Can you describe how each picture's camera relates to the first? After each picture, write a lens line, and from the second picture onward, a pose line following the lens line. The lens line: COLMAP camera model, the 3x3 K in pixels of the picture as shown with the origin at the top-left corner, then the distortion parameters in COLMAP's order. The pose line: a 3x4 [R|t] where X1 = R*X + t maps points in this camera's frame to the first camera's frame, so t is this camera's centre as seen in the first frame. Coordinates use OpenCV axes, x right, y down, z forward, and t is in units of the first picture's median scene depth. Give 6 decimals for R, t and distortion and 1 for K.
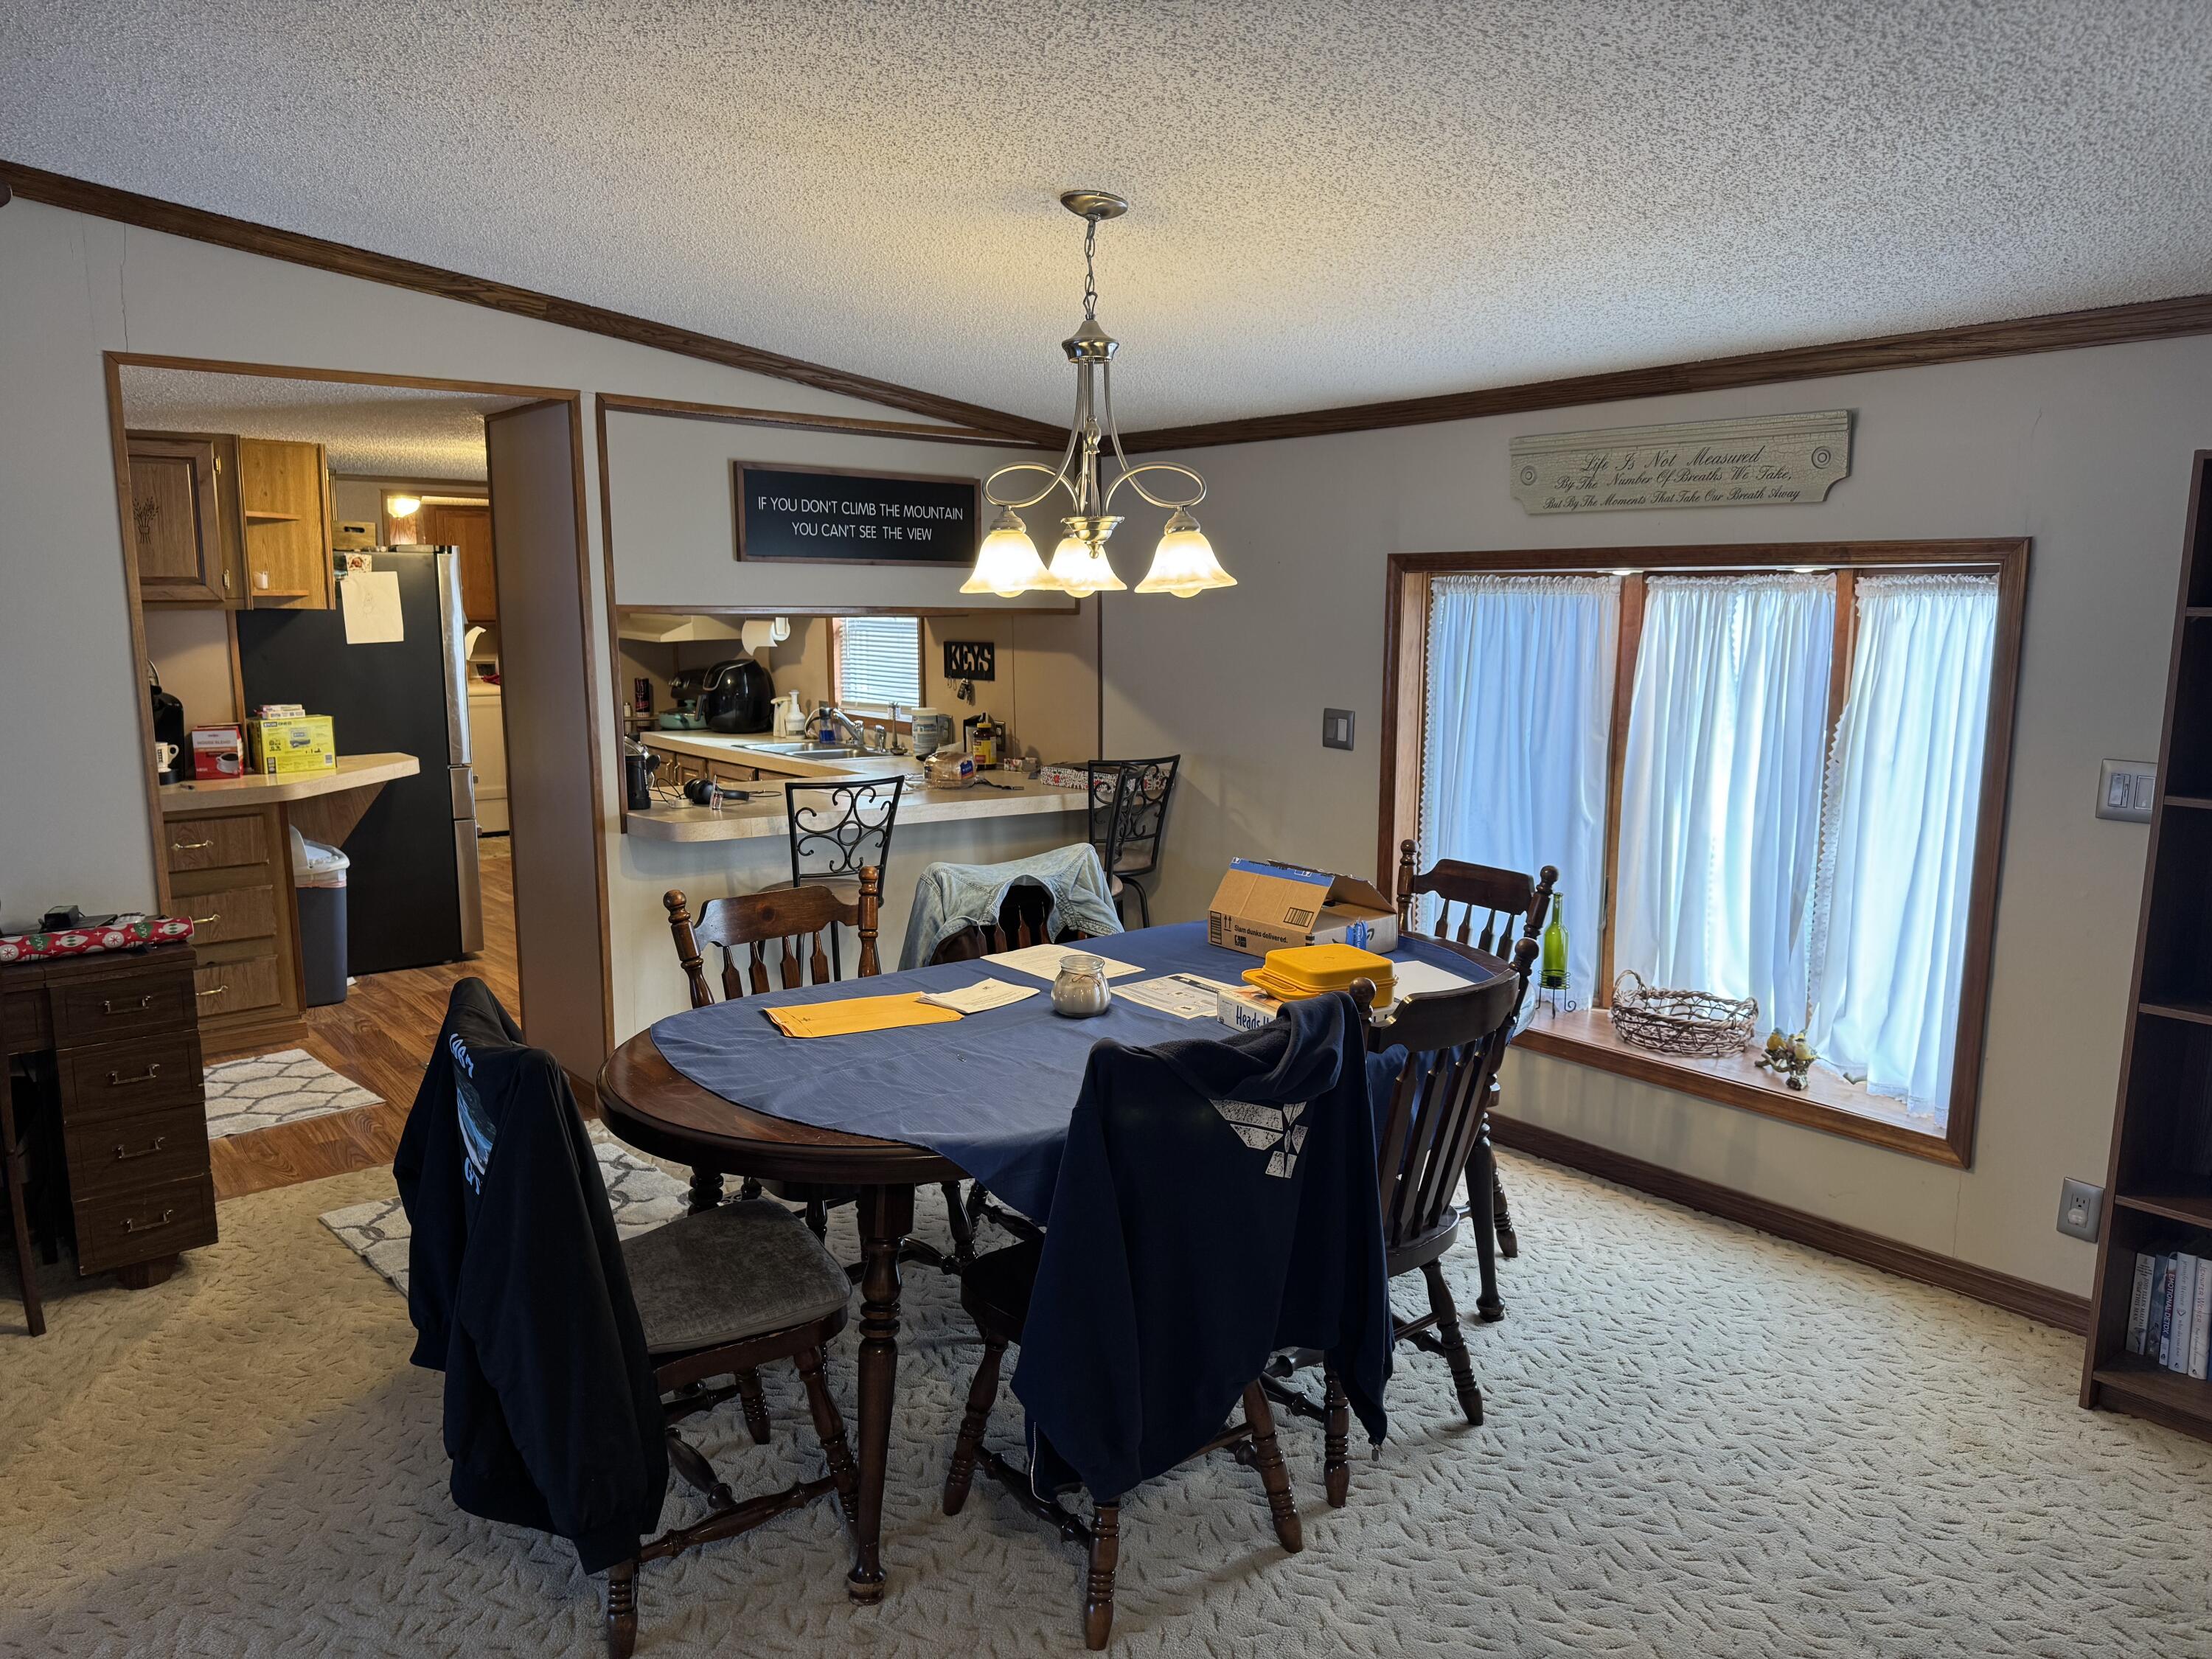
lens RADIAL K [[1528.7, 0, 1115.9], [0, 1528.7, 832.0], [0, 0, 1]] dist [0.110892, -0.153922]
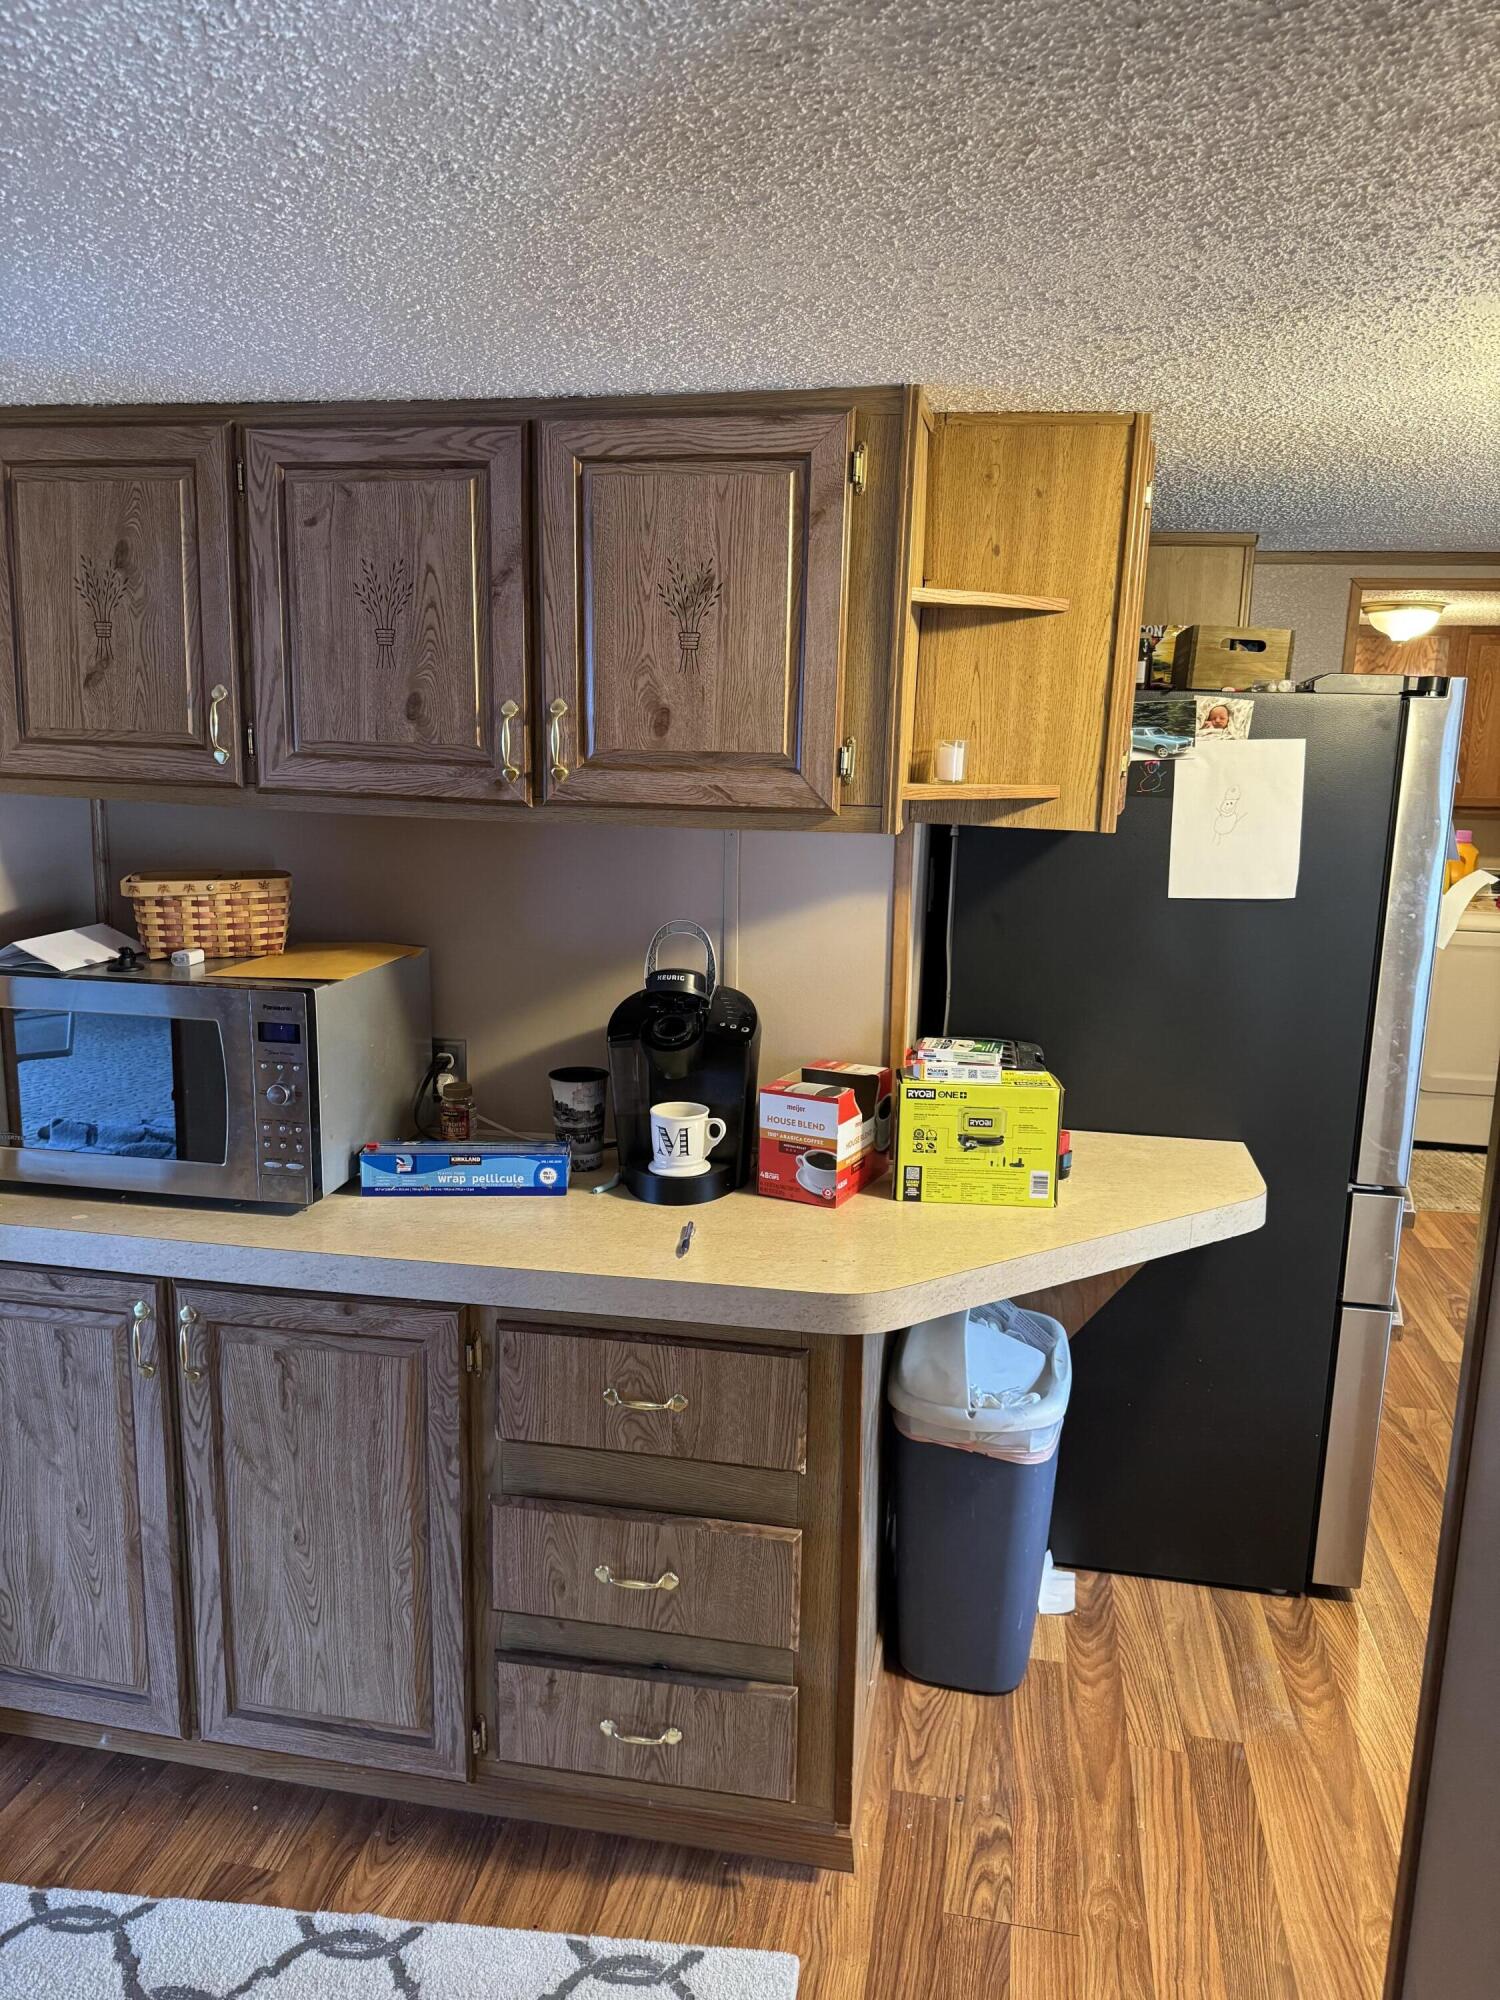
lens RADIAL K [[1382.2, 0, 761.8], [0, 1382.2, 997.2], [0, 0, 1]] dist [0.110892, -0.153922]
pose [[0.638958, 0.160577, -0.752295, -0.284235], [-0.140201, 0.985899, 0.091361, -0.124236], [0.756357, 0.047096, 0.652462, 0.711570]]
